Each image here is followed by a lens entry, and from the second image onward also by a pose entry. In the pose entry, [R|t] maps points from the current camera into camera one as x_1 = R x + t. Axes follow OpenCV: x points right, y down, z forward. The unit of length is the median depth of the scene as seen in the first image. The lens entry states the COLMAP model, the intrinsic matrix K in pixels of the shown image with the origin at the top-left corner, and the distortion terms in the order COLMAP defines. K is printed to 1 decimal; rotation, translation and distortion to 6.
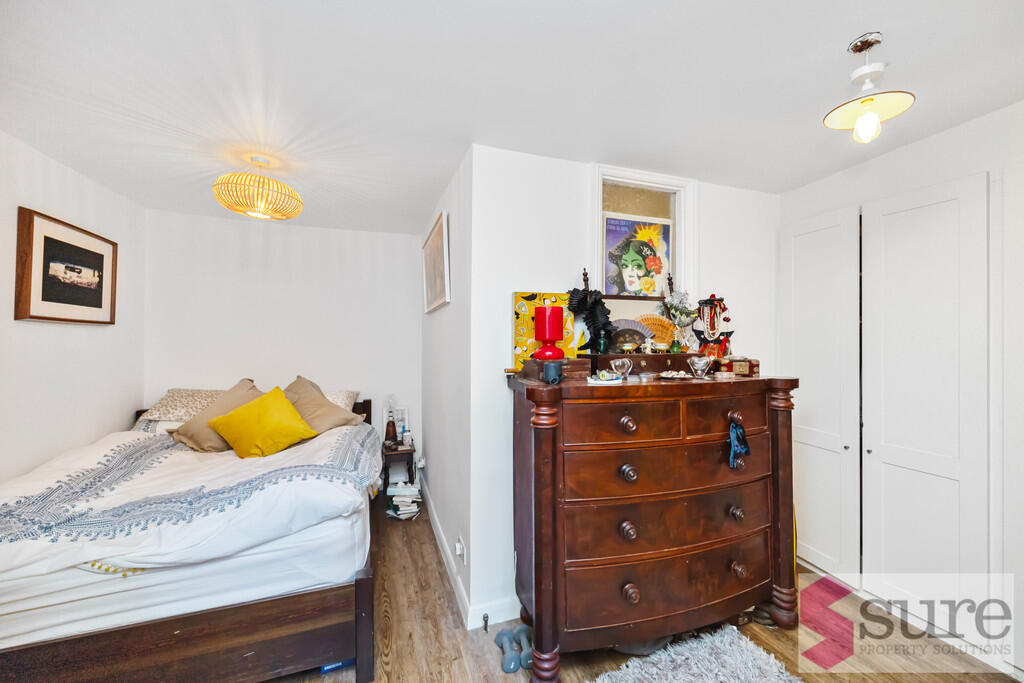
lens RADIAL K [[404.2, 0, 512.0], [0, 404.2, 341.5], [0, 0, 1]] dist [0.021831, -0.000072]
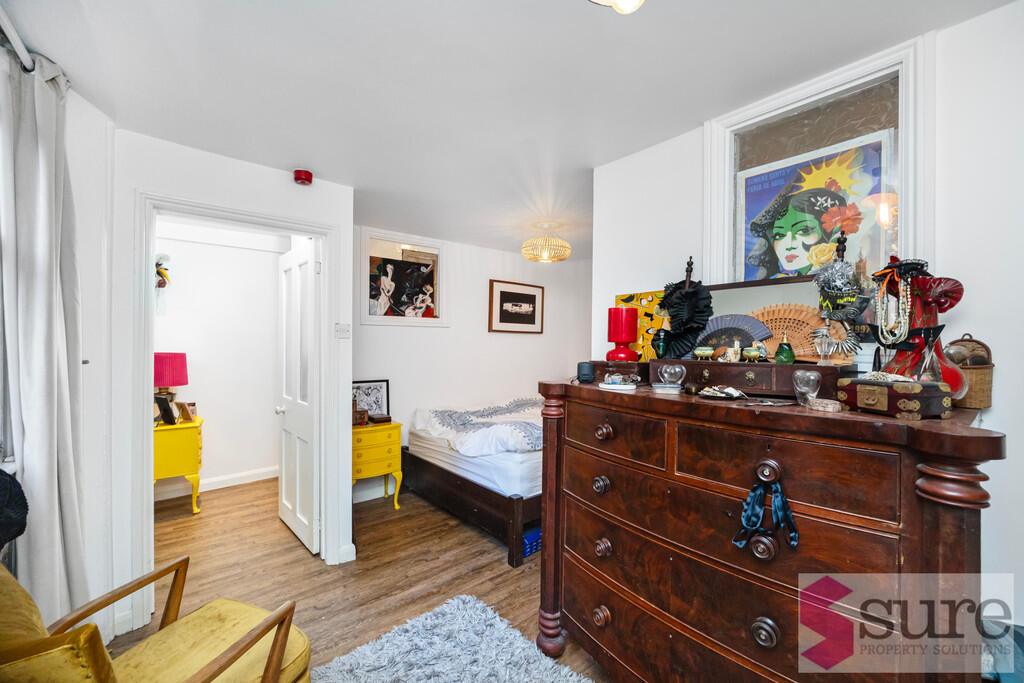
lens RADIAL K [[413.0, 0, 512.0], [0, 413.0, 341.5], [0, 0, 1]] dist [-0.000033, -0.000169]
pose [[0.347029, 0.001876, -0.937852, 0.790415], [-0.017935, 0.999828, -0.004637, 0.004305], [0.937683, 0.018430, 0.347003, 0.339579]]
